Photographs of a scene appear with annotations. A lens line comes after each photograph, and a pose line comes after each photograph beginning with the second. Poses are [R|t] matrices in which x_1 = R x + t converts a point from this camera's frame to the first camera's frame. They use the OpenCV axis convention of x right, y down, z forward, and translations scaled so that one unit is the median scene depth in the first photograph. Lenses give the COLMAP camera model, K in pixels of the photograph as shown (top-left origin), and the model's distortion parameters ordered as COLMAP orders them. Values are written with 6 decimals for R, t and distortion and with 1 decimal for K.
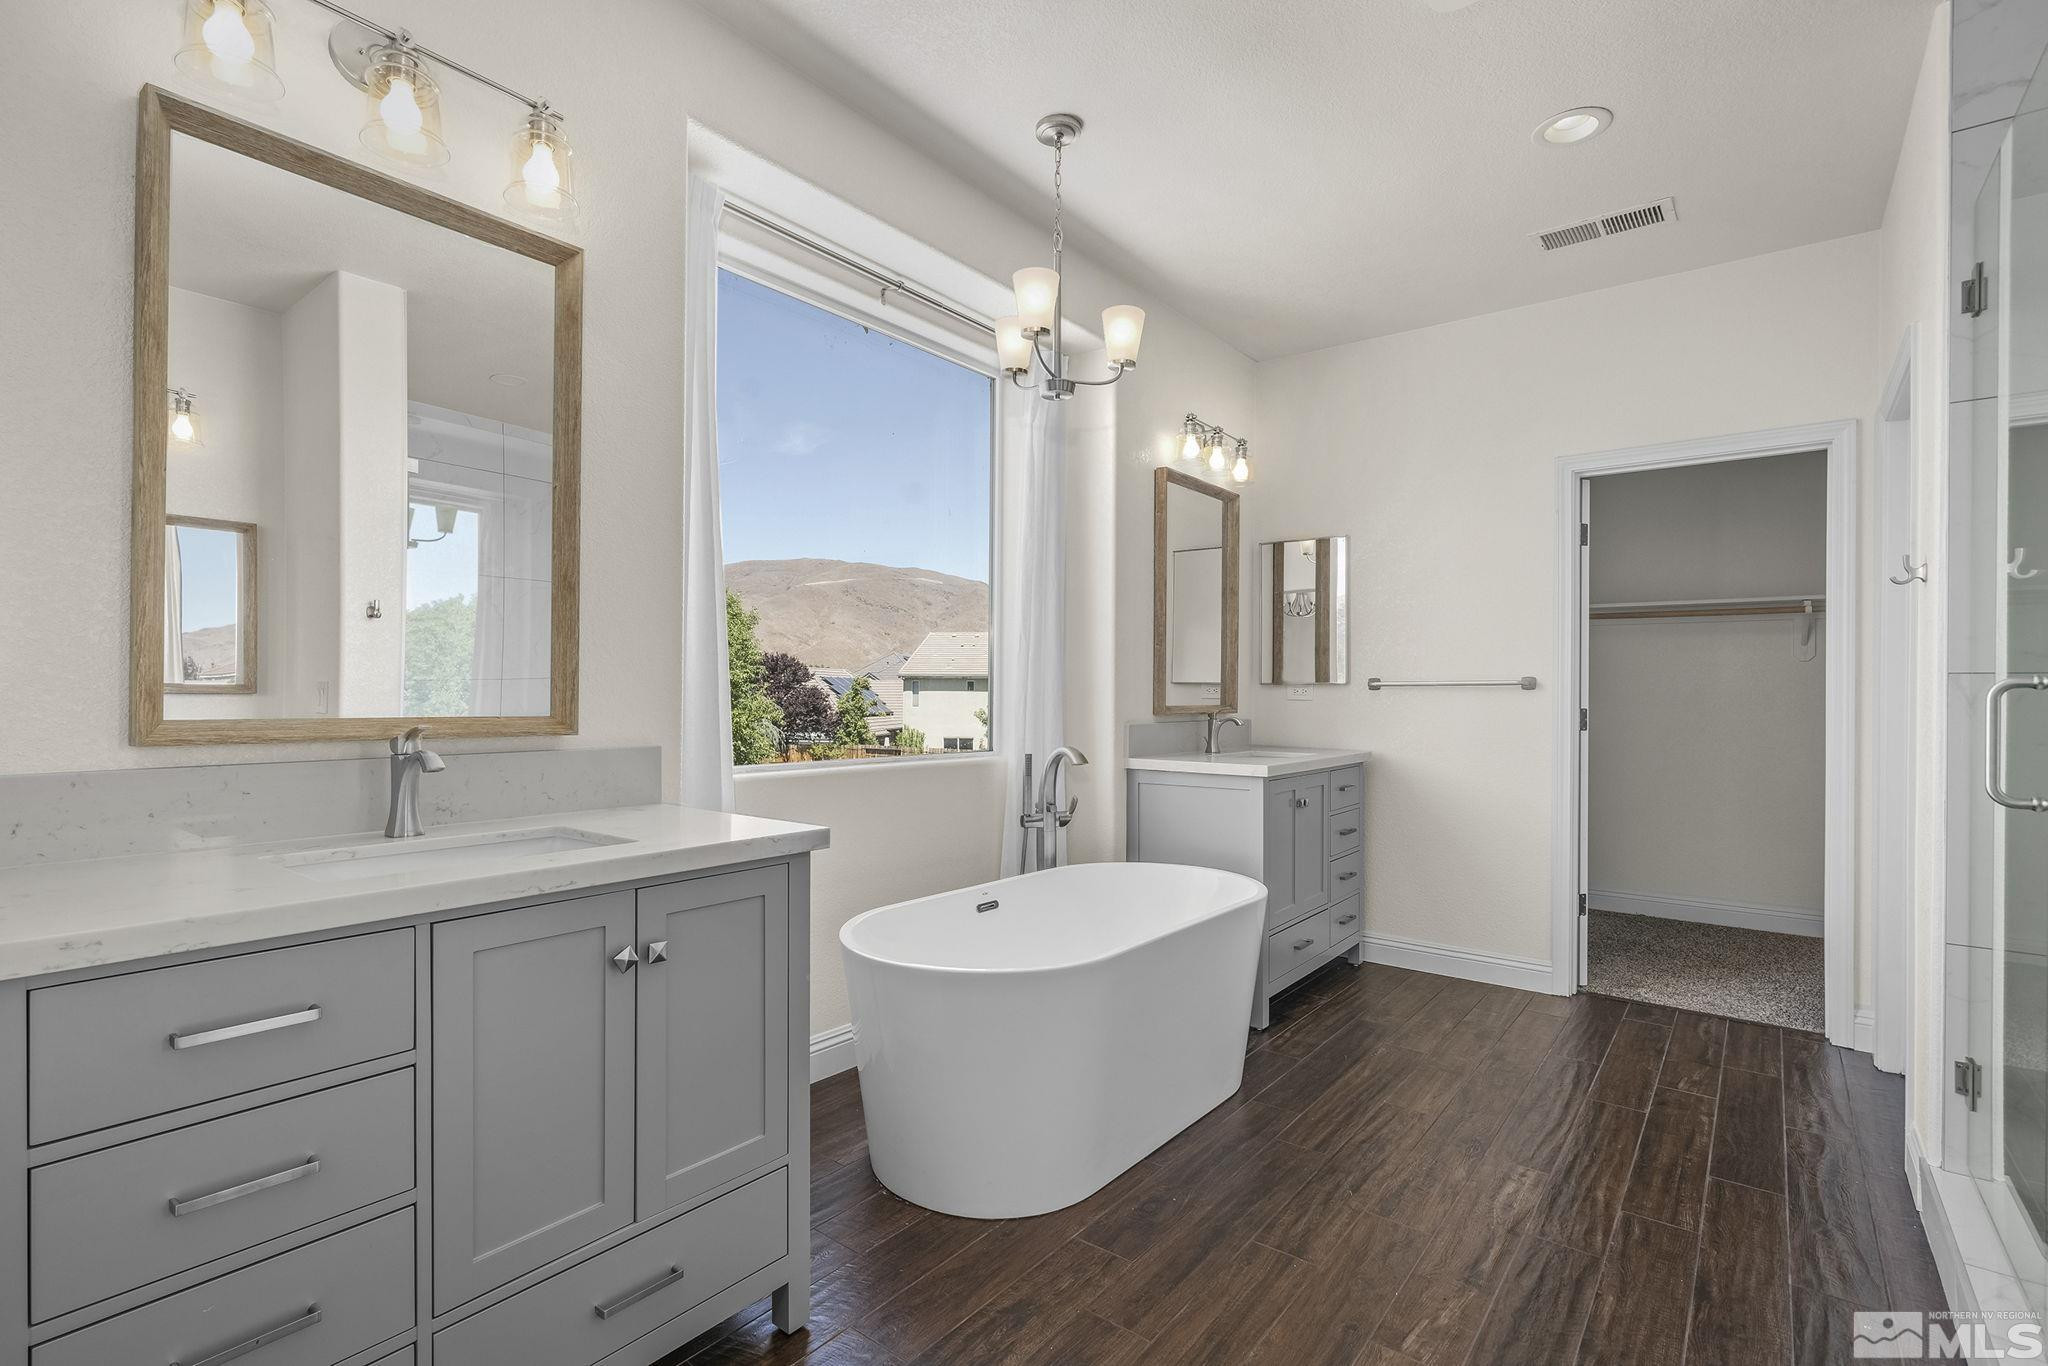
lens RADIAL K [[960.9, 0, 1028.6], [0, 960.9, 689.7], [0, 0, 1]] dist [-0.001065, -0.000148]
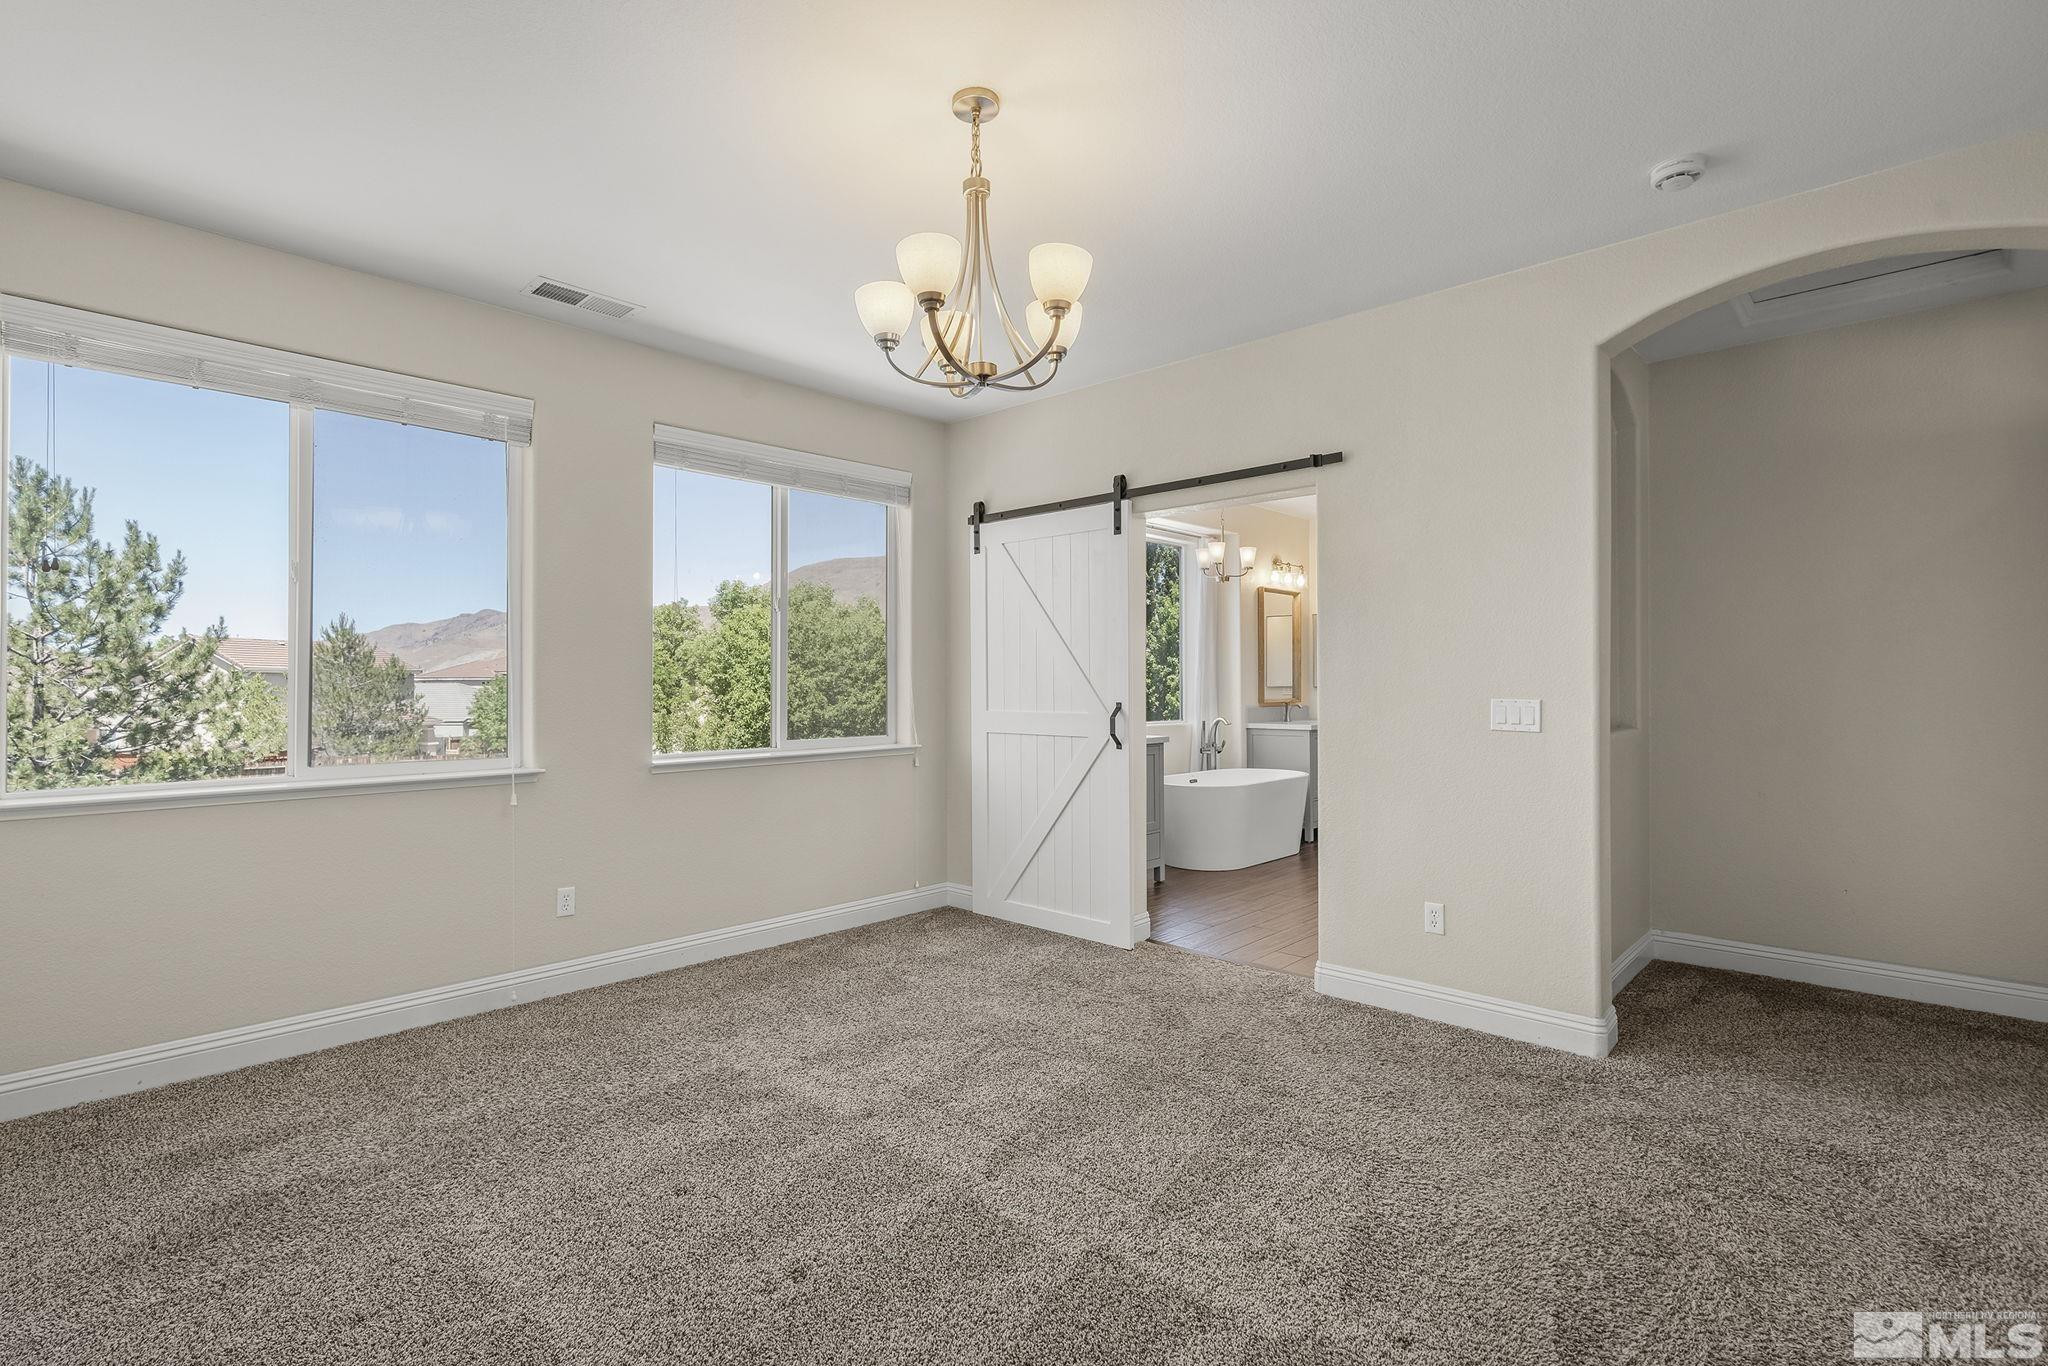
lens RADIAL K [[960.9, 0, 1010.5], [0, 960.9, 684.7], [0, 0, 1]] dist [-0.001065, -0.000148]
pose [[0.994128, -0.011676, -0.107583, -0.187395], [0.012095, 0.999922, 0.003248, -0.028715], [0.107536, -0.004530, 0.994191, -1.176751]]
